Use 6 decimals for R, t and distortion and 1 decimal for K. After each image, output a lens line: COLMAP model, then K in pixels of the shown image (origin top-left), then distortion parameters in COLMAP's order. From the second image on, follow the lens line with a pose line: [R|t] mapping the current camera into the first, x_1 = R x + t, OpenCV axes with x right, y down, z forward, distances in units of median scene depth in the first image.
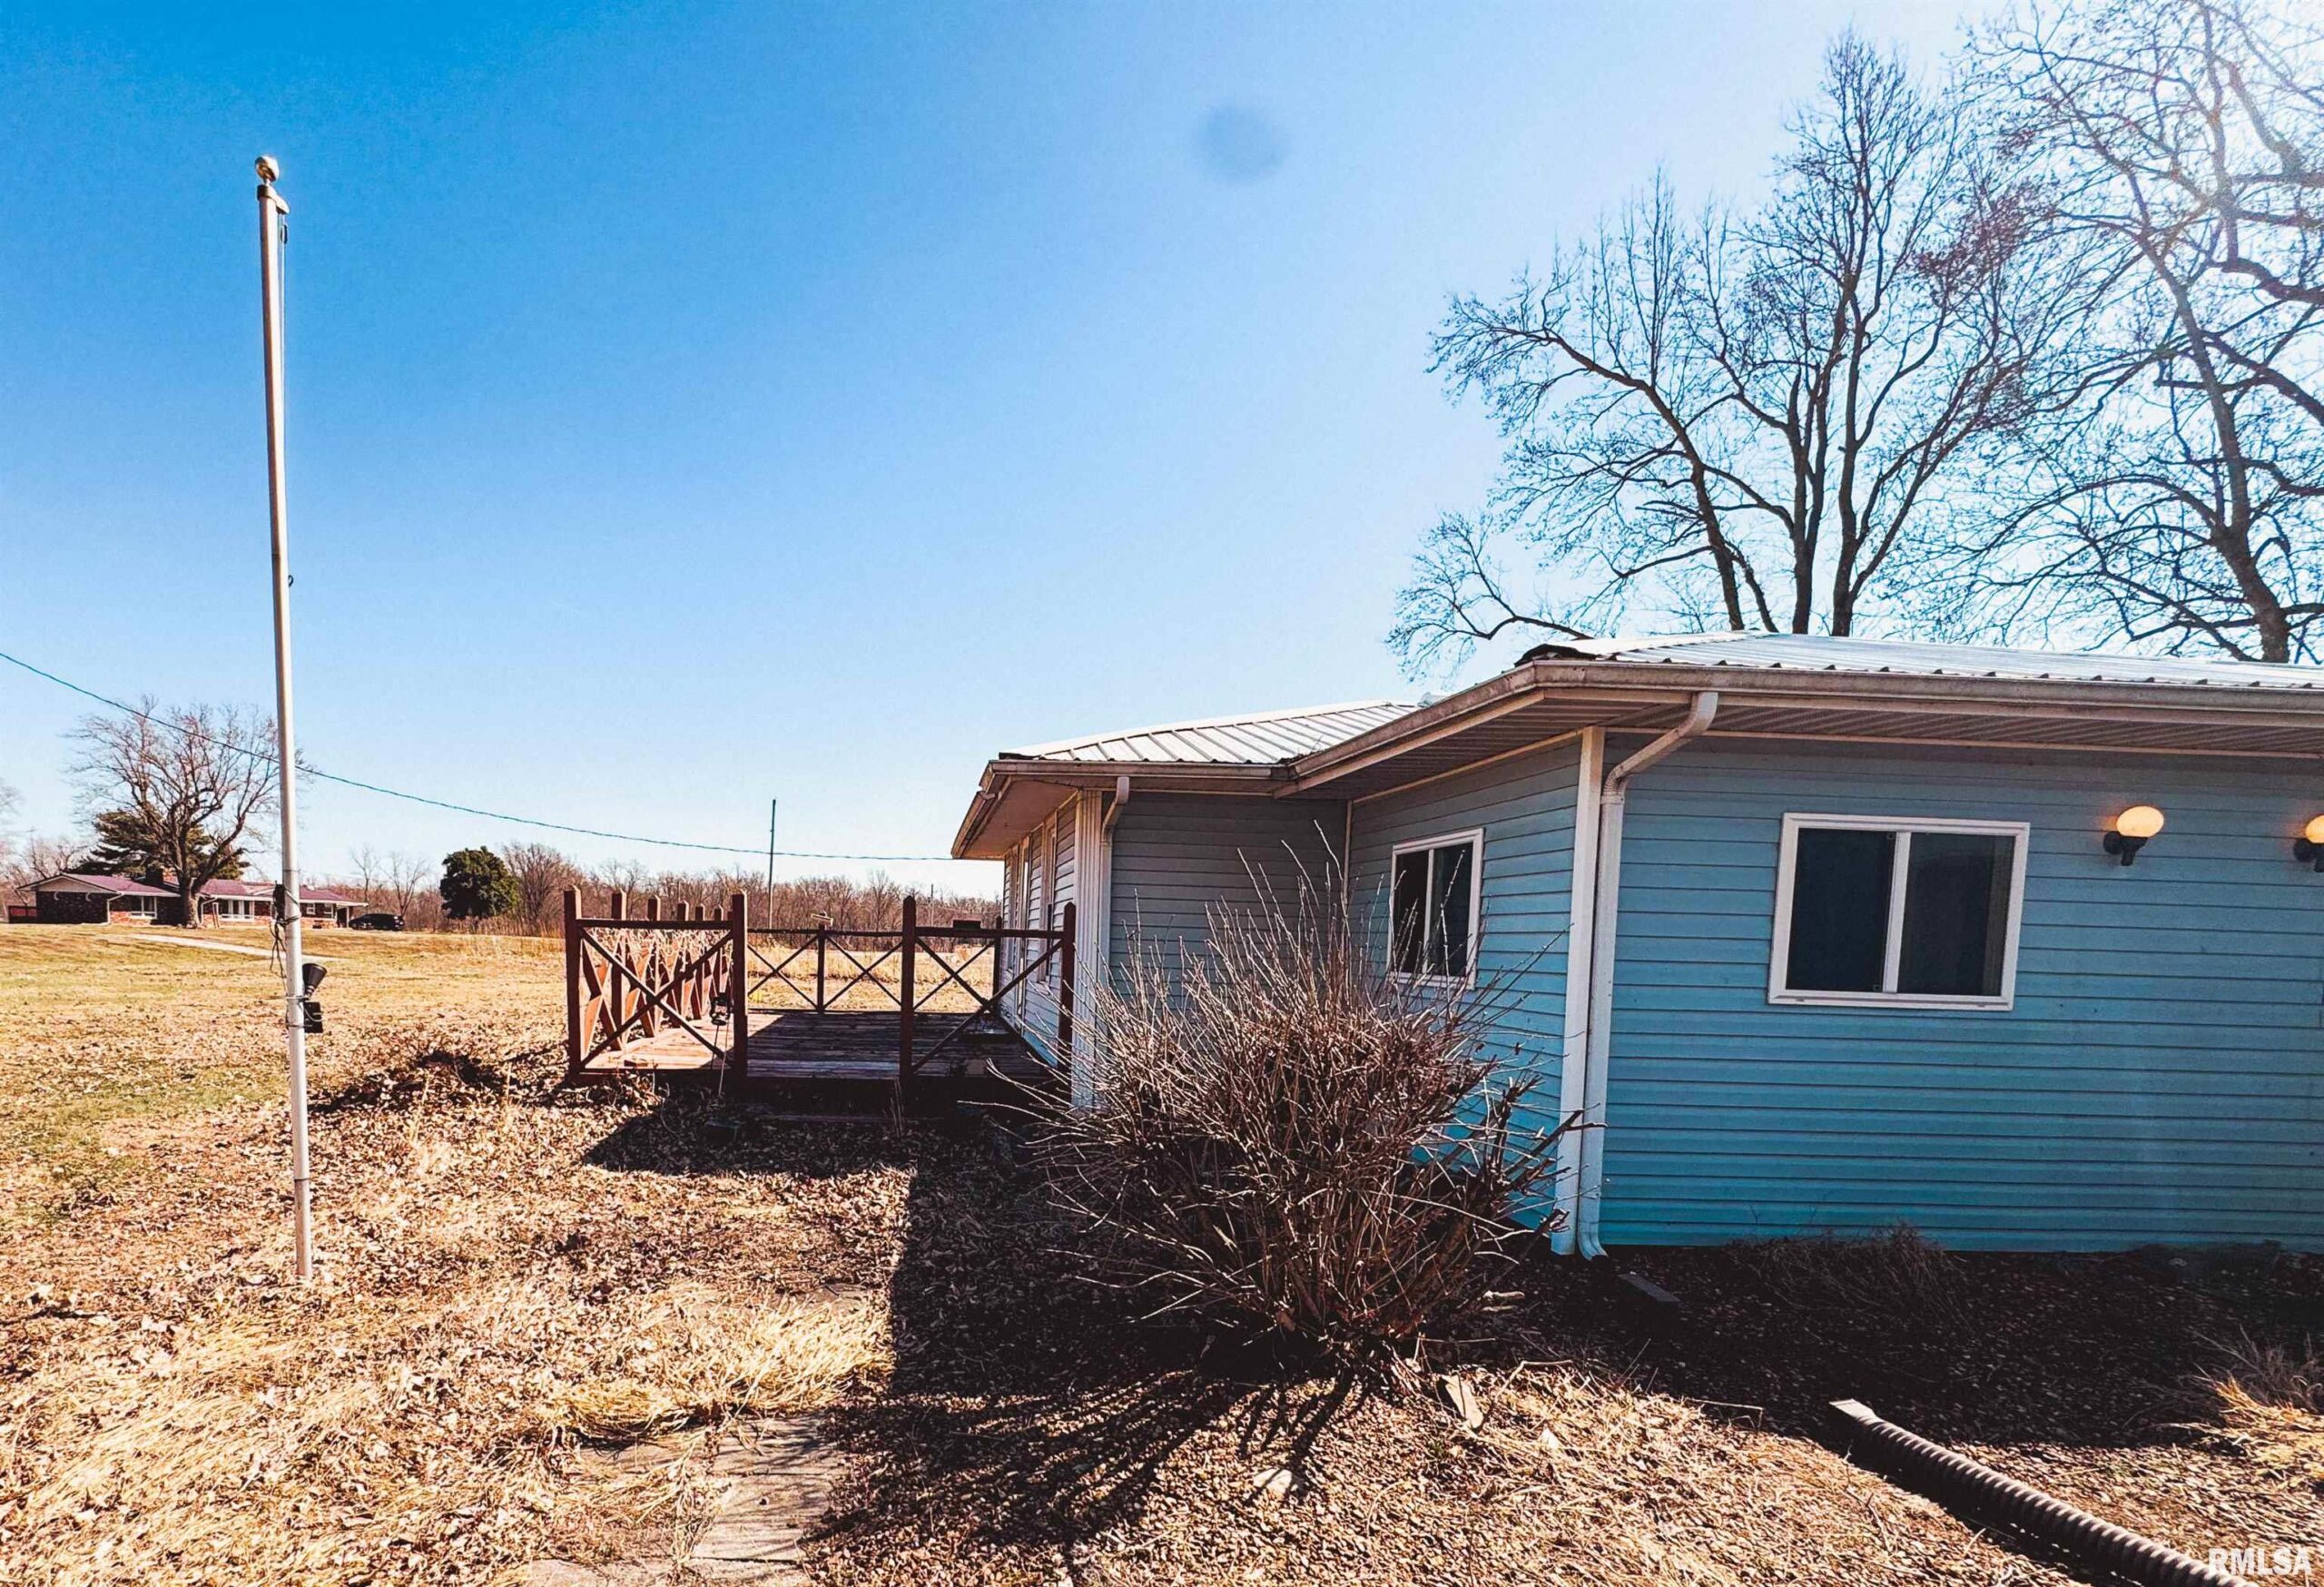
lens RADIAL K [[1042.0, 0, 955.7], [0, 1042.0, 1020.8], [0, 0, 1]] dist [0.002984, 0.000360]
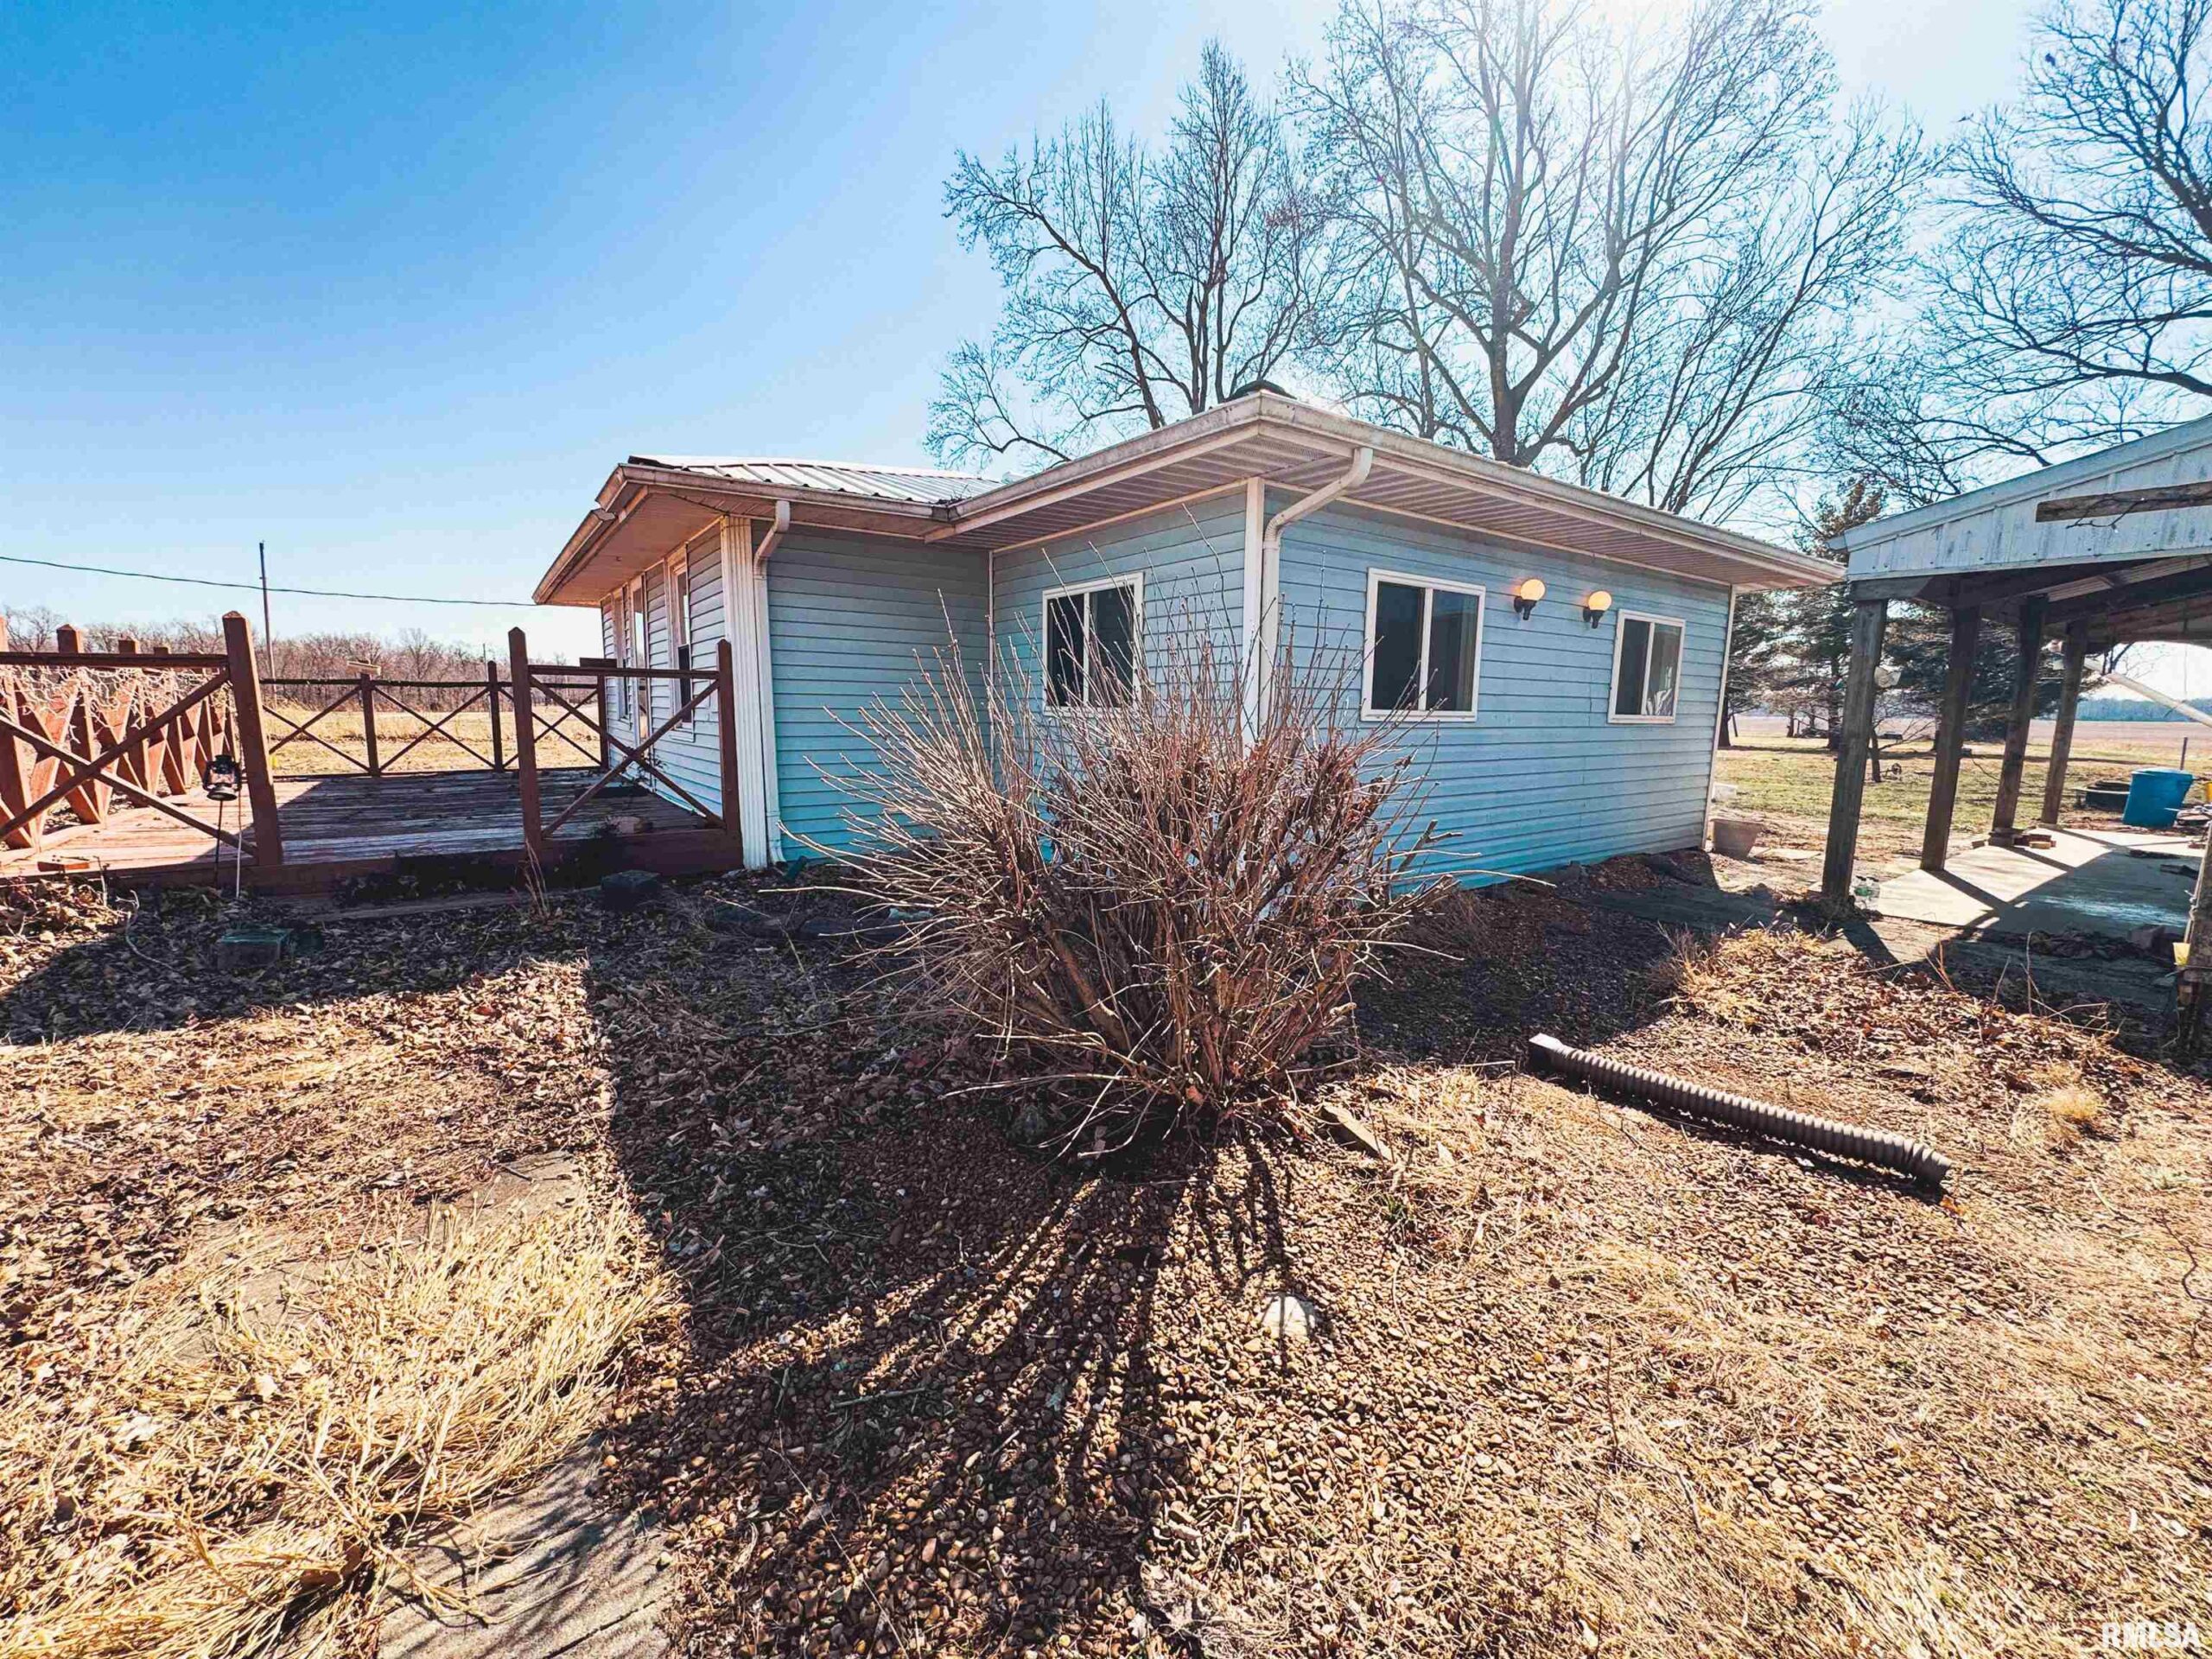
lens RADIAL K [[875.9, 0, 1103.5], [0, 875.9, 830.7], [0, 0, 1]] dist [-0.000412, -0.000114]
pose [[0.840149, -0.094752, 0.534015, -0.042902], [0.051964, 0.994154, 0.094642, -0.000481], [-0.539860, -0.051764, 0.840161, 0.169778]]
